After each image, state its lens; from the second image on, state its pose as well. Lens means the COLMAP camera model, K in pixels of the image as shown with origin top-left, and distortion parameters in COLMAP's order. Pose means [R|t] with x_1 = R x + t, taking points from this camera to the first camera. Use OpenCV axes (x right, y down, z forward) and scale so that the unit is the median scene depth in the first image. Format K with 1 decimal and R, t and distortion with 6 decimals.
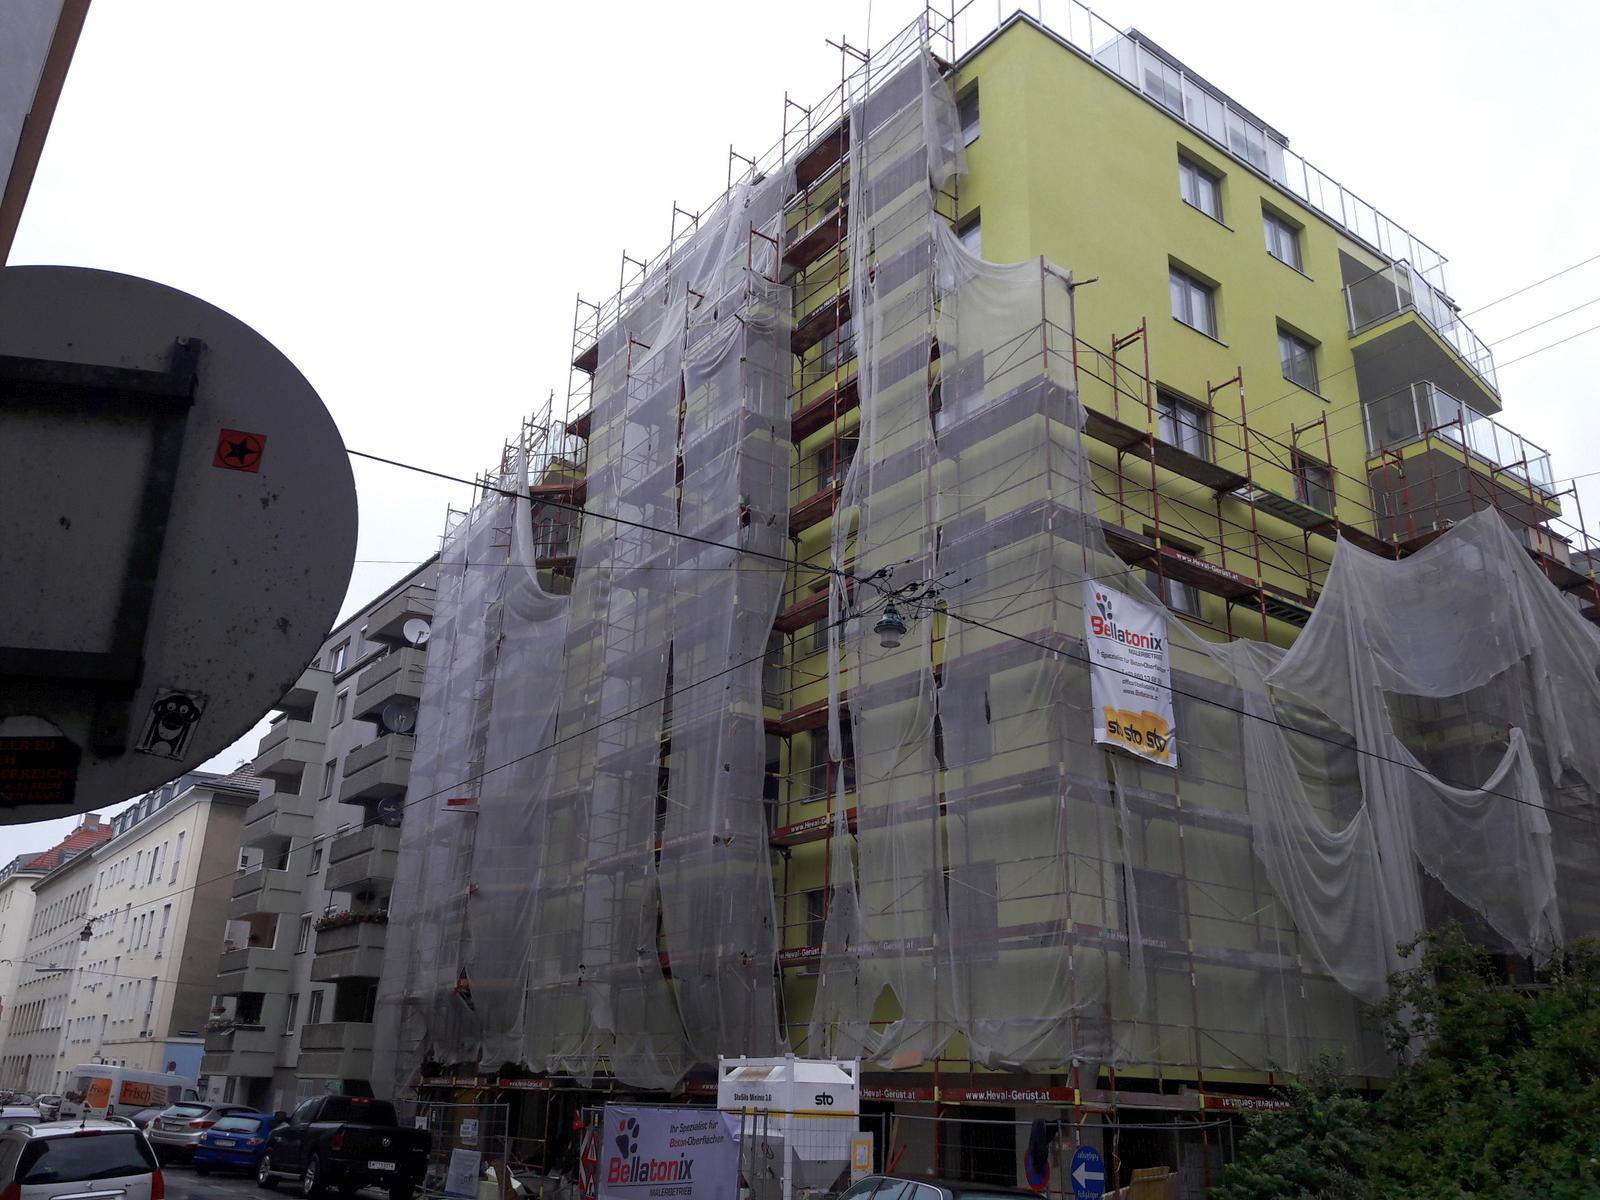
lens RADIAL K [[1295.0, 0, 800.0], [0, 1295.0, 600.0], [0, 0, 1]] dist [0.188053, -0.334372]
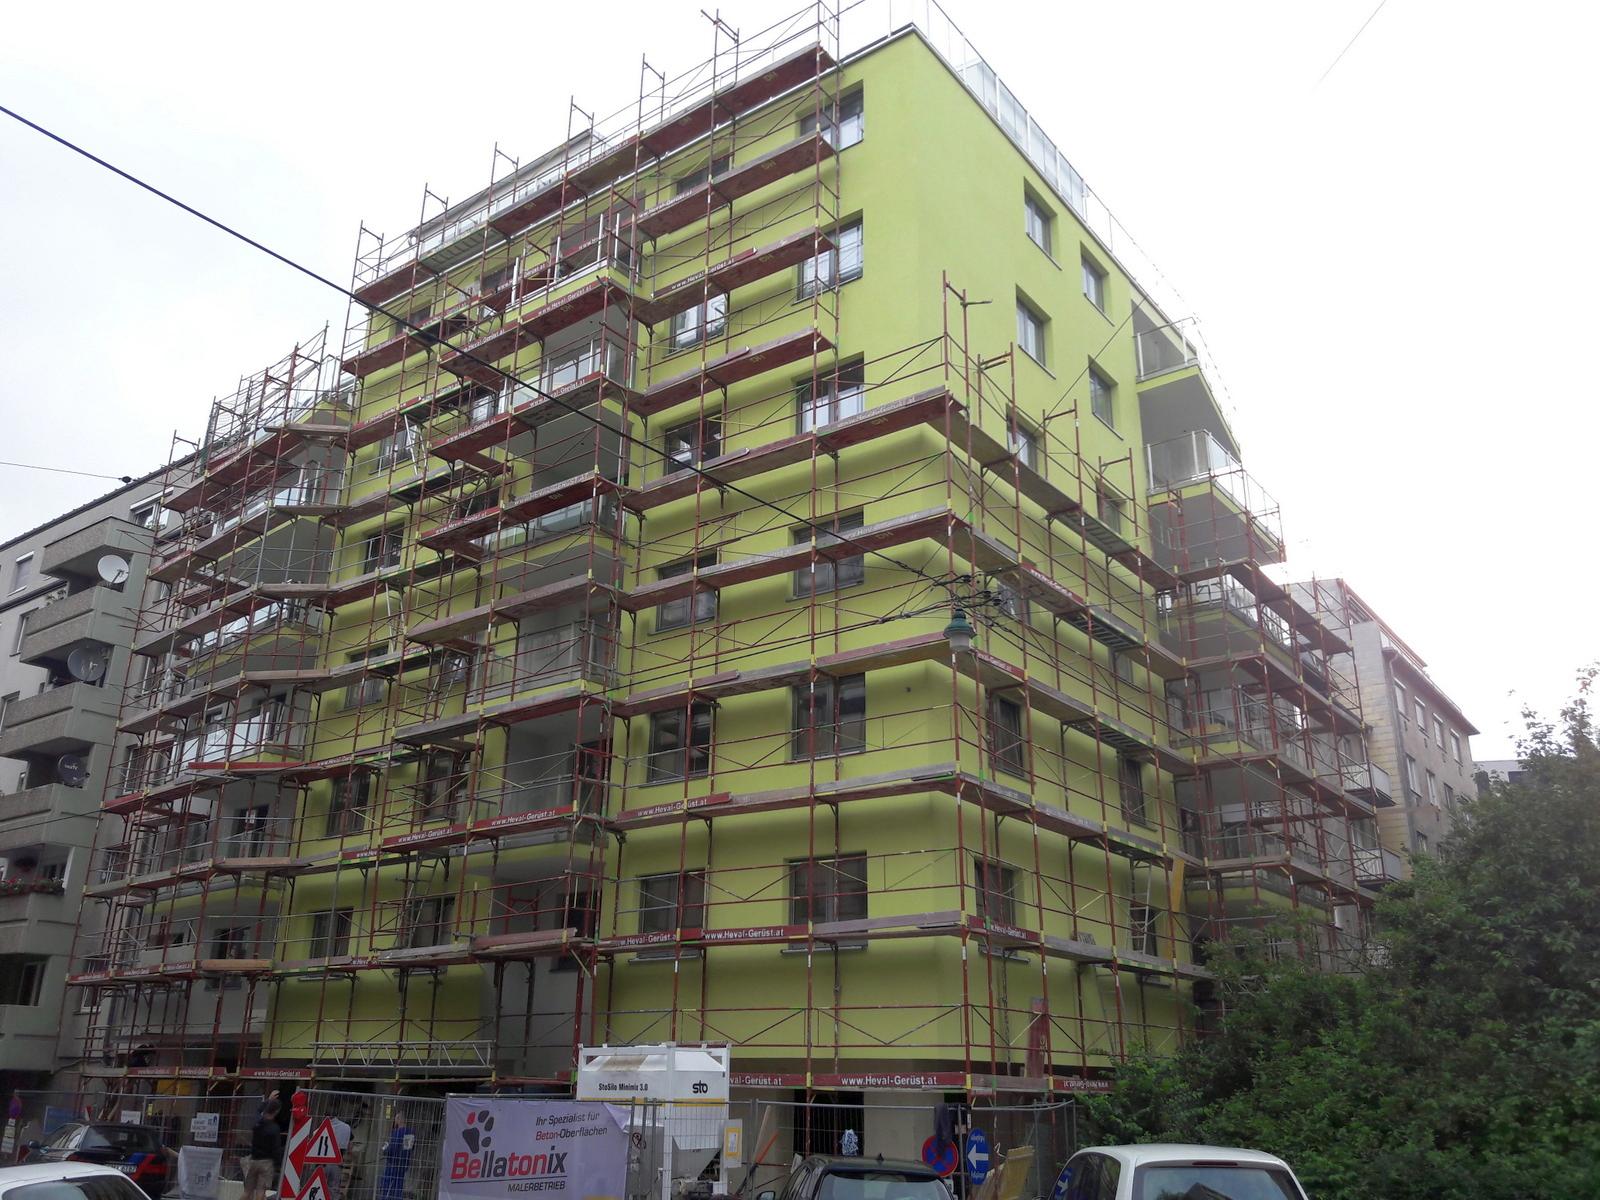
lens RADIAL K [[1300.6, 0, 800.0], [0, 1300.6, 600.0], [0, 0, 1]] dist [0.171203, -0.252749]
pose [[0.961532, 0.082838, 0.261905, -0.178398], [-0.086934, 0.996206, 0.004069, 0.001822], [-0.260574, -0.026681, 0.965085, 0.024791]]
